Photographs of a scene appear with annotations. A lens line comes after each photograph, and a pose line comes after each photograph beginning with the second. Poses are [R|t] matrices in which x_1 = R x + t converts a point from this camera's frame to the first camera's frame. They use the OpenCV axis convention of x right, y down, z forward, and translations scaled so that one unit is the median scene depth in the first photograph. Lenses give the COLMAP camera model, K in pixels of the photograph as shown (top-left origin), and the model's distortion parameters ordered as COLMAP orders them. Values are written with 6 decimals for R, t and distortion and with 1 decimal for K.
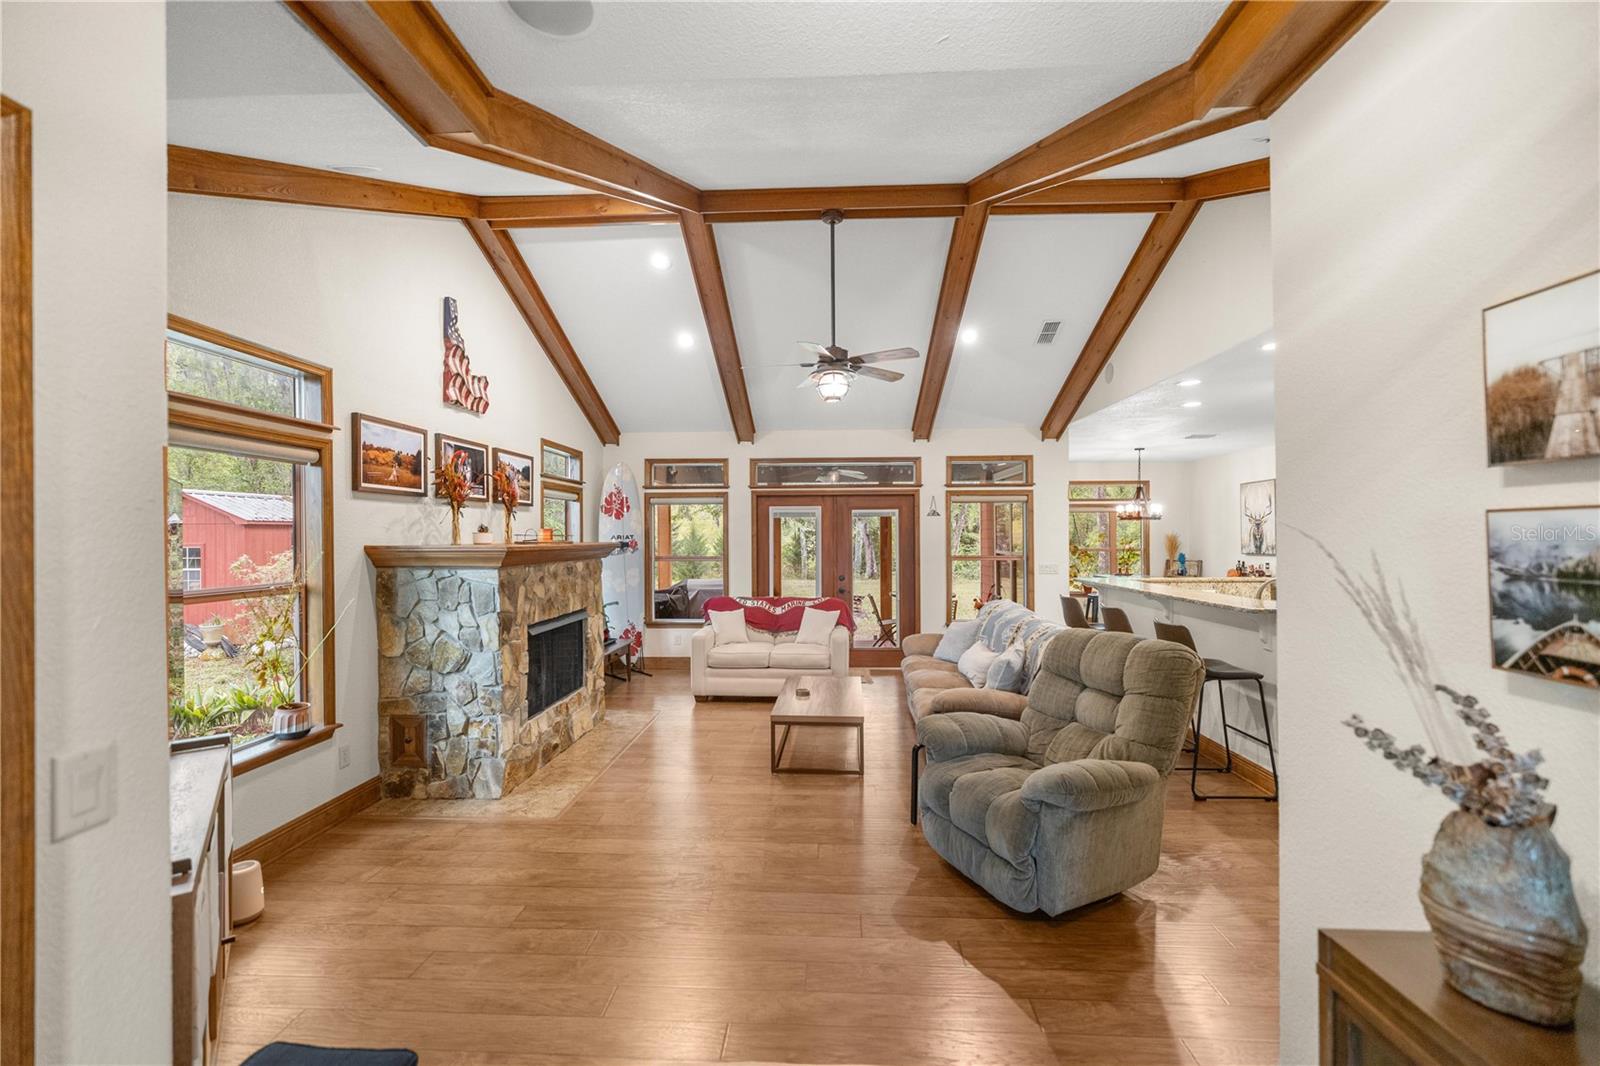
lens RADIAL K [[678.3, 0, 795.0], [0, 678.3, 534.2], [0, 0, 1]] dist [0.000299, 0.000097]
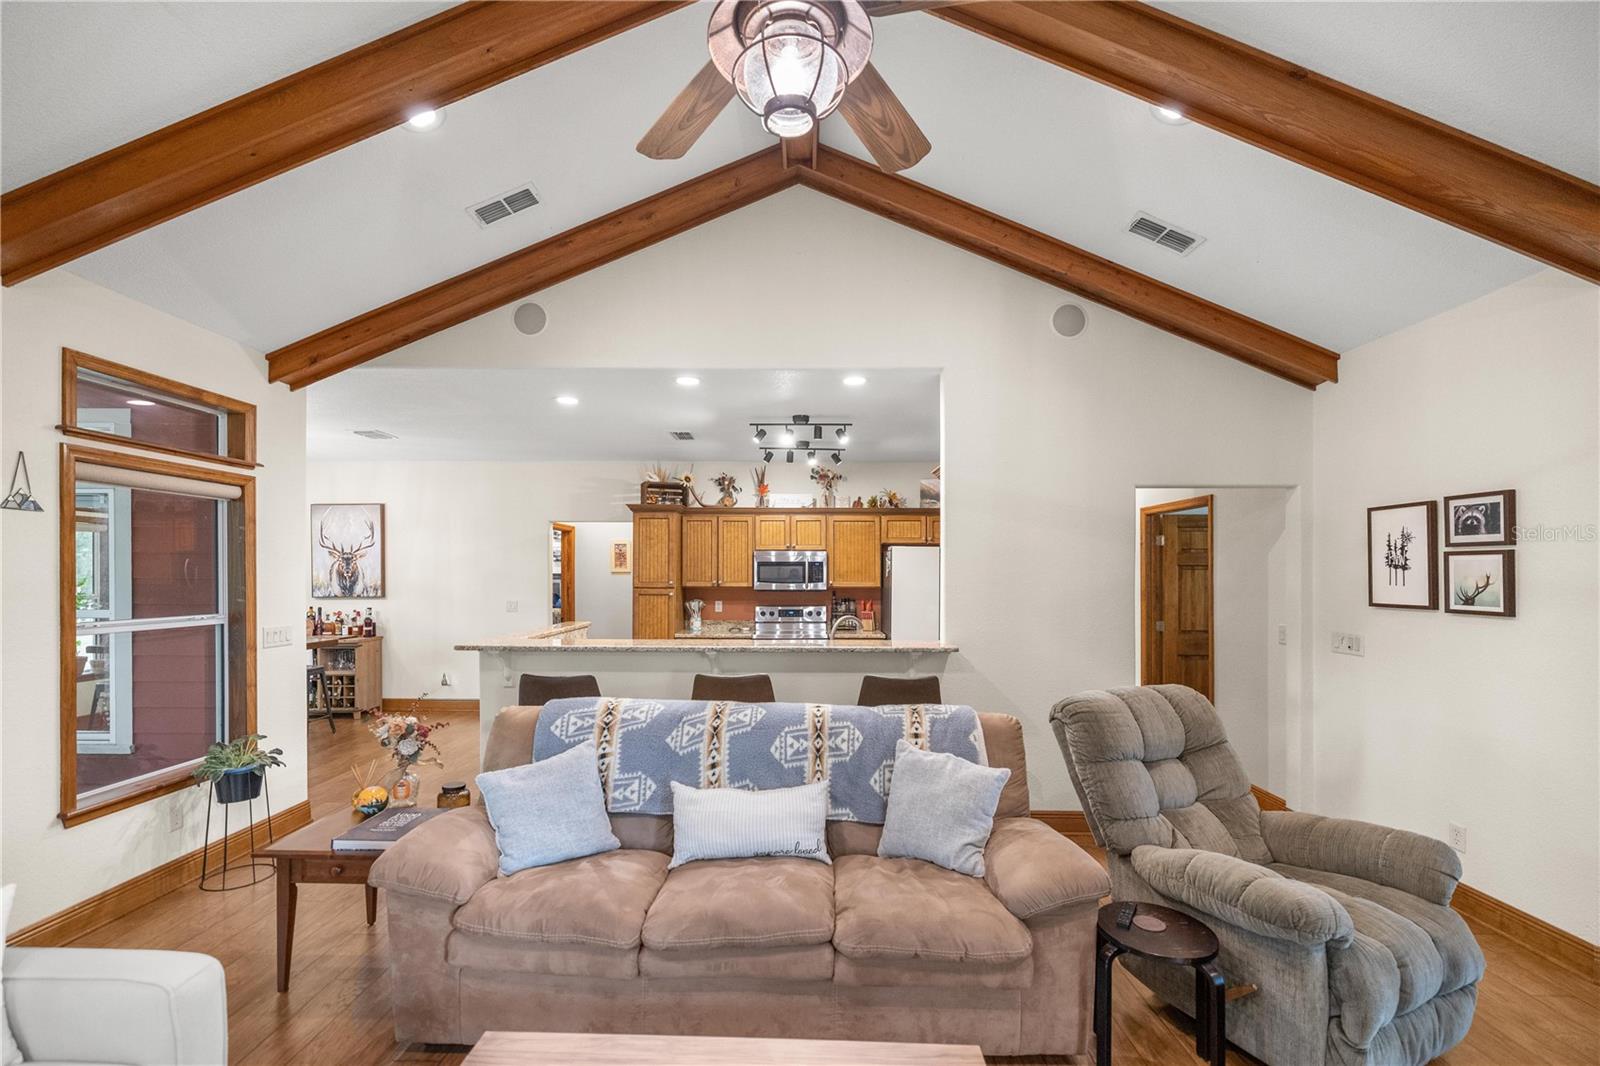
lens RADIAL K [[682.9, 0, 796.3], [0, 682.9, 577.1], [0, 0, 1]] dist [0.001846, 0.000336]
pose [[-0.042420, -0.000269, 0.999100, -0.159562], [-0.006276, 0.999980, 0.000002, 0.003936], [-0.999080, -0.006270, -0.042421, 0.649498]]
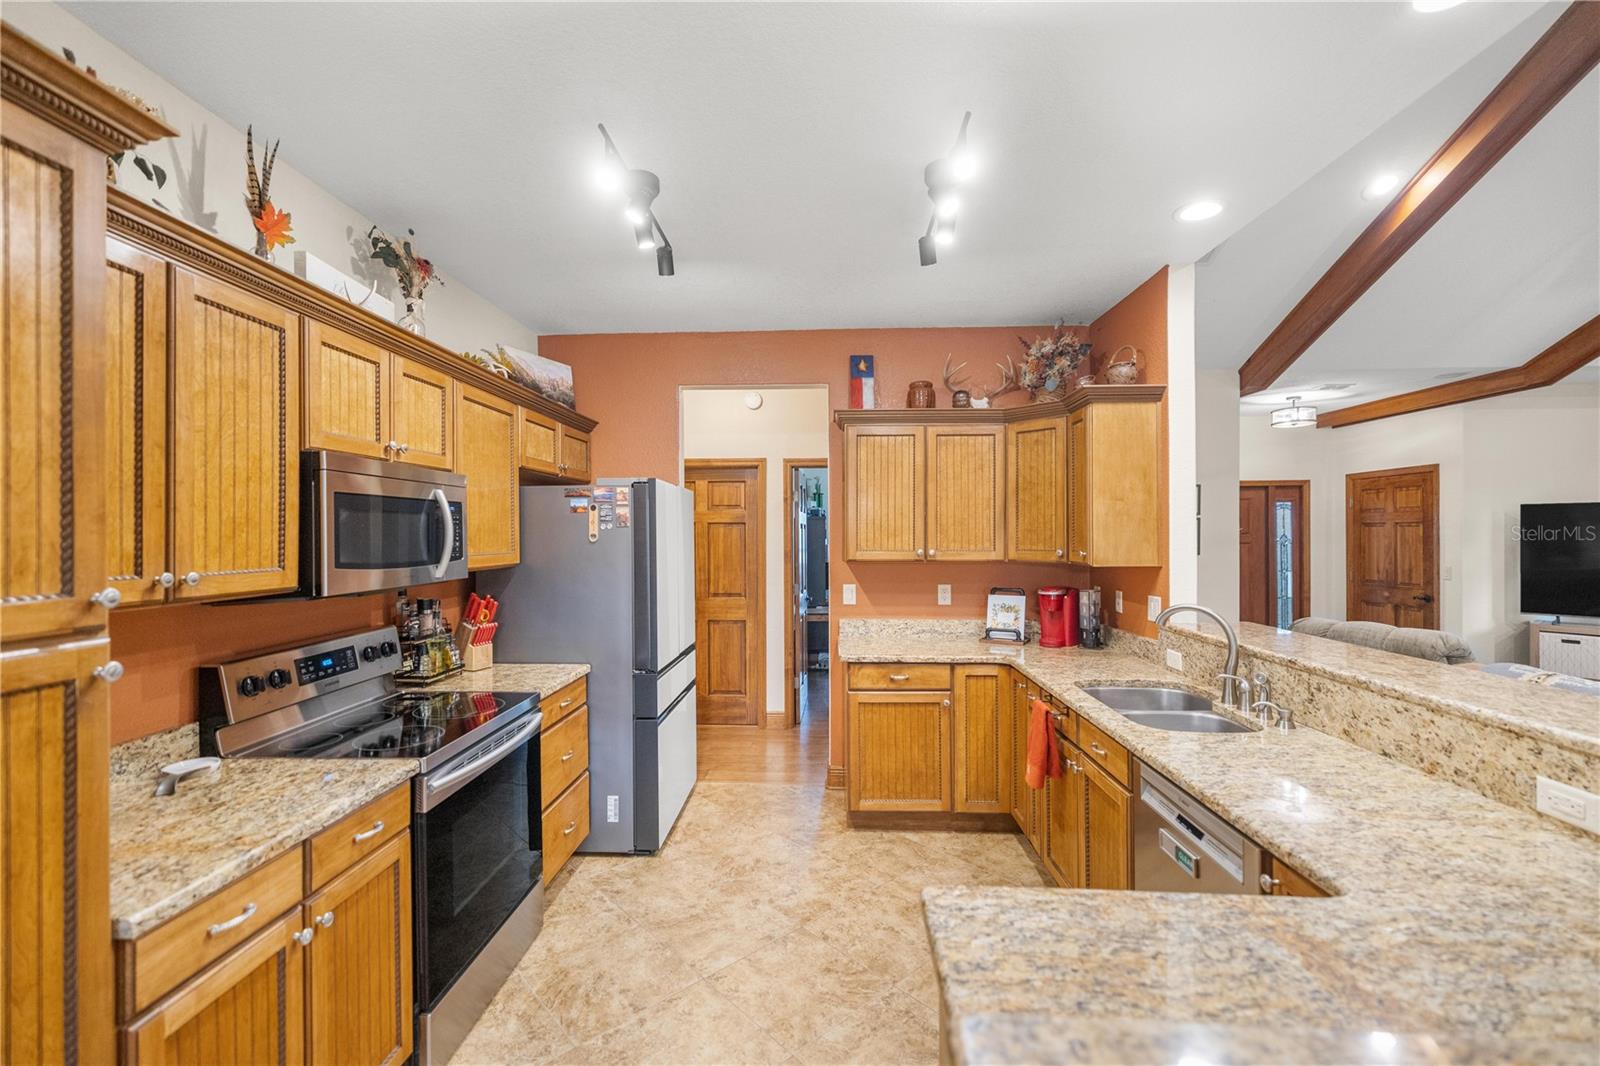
lens RADIAL K [[678.3, 0, 795.0], [0, 678.3, 534.2], [0, 0, 1]] dist [0.000299, 0.000097]
pose [[-0.999953, 0.008627, -0.004362, 0.613240], [0.008638, 0.999960, -0.002495, 0.000939], [0.004340, -0.002532, -0.999987, 0.916553]]
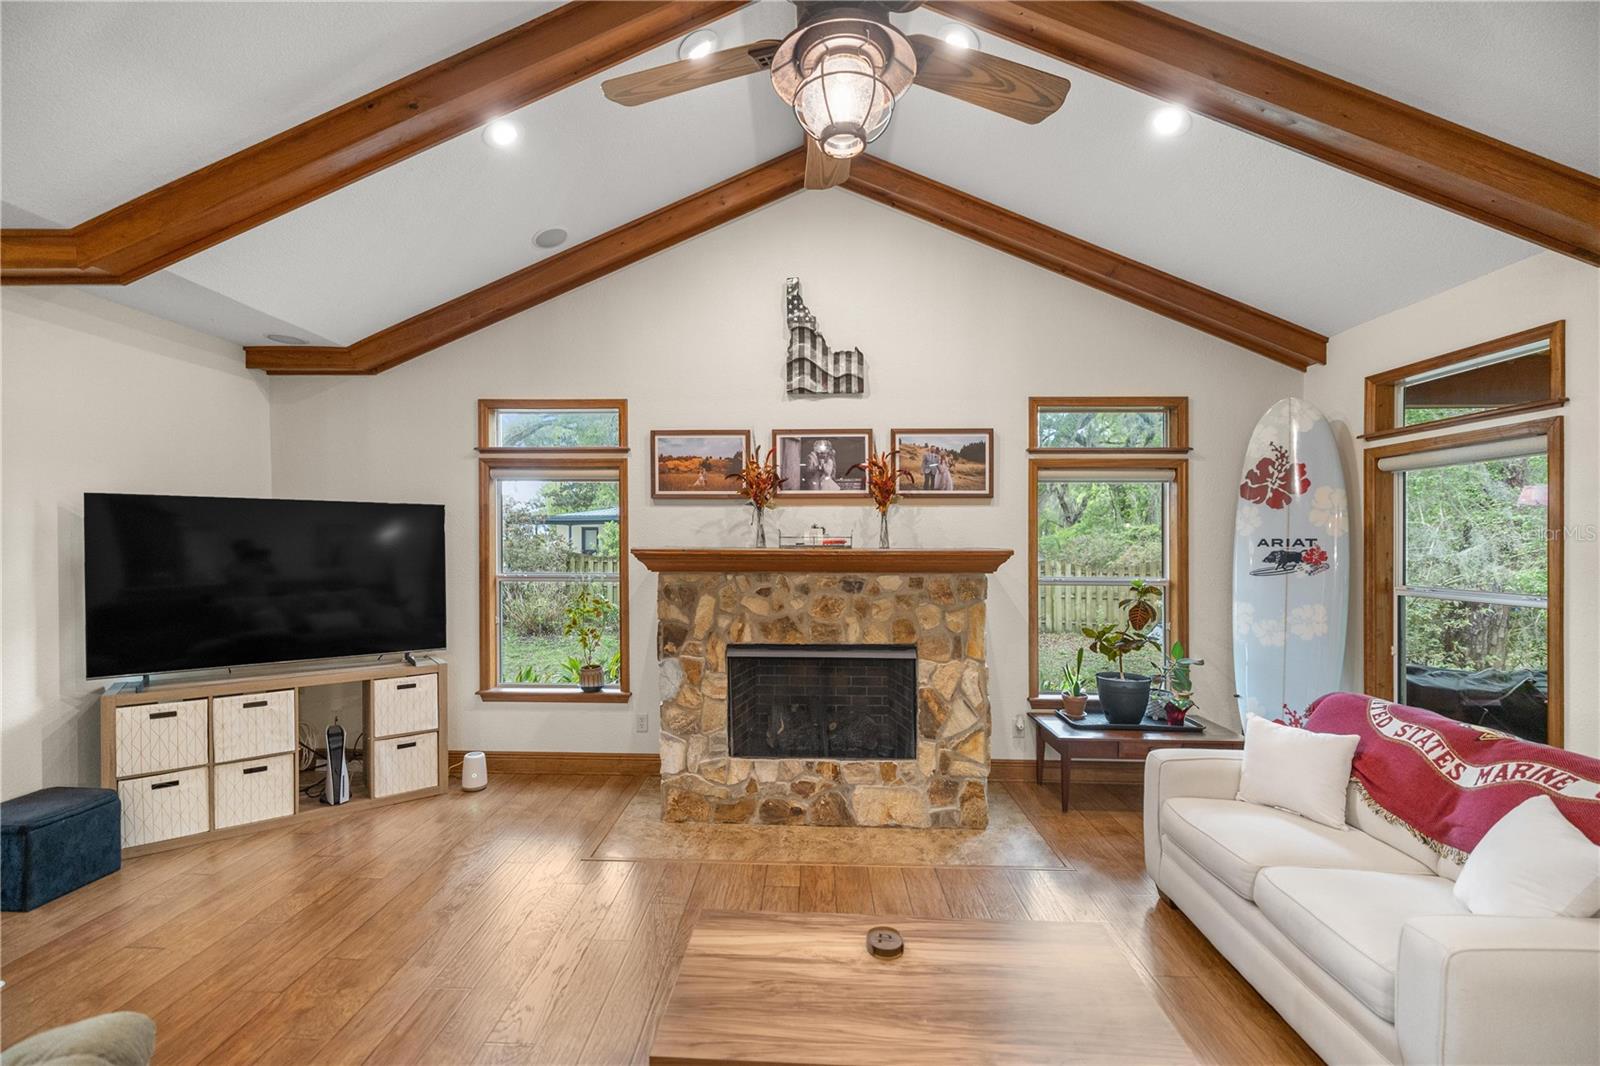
lens RADIAL K [[669.0, 0, 793.5], [0, 669.0, 539.4], [0, 0, 1]] dist [-0.000167, -0.000052]
pose [[0.018531, 0.001363, -0.999827, 0.254135], [-0.001362, 0.999998, 0.001338, 0.002147], [0.999827, 0.001337, 0.018532, 0.621903]]
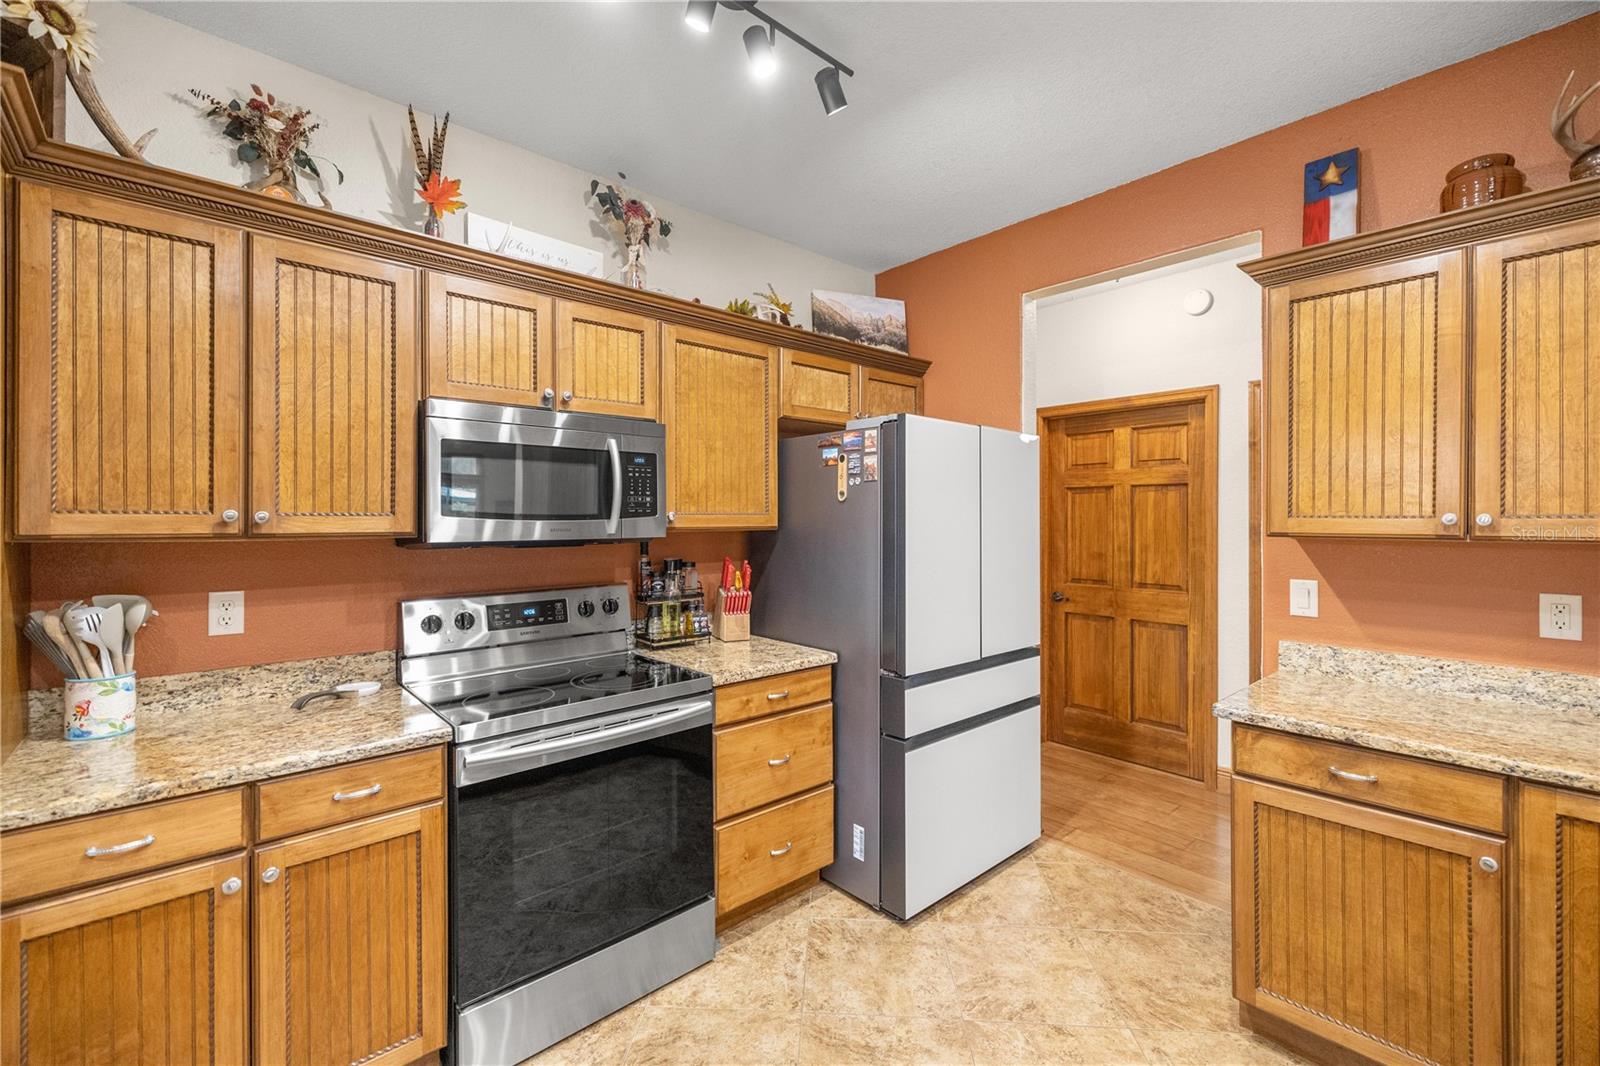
lens RADIAL K [[674.2, 0, 795.6], [0, 674.2, 519.6], [0, 0, 1]] dist [0.001434, 0.000202]
pose [[-0.702338, 0.003048, 0.711837, 0.513399], [0.001131, 0.999994, -0.003166, 0.013946], [-0.711842, -0.001419, -0.702338, 0.745456]]
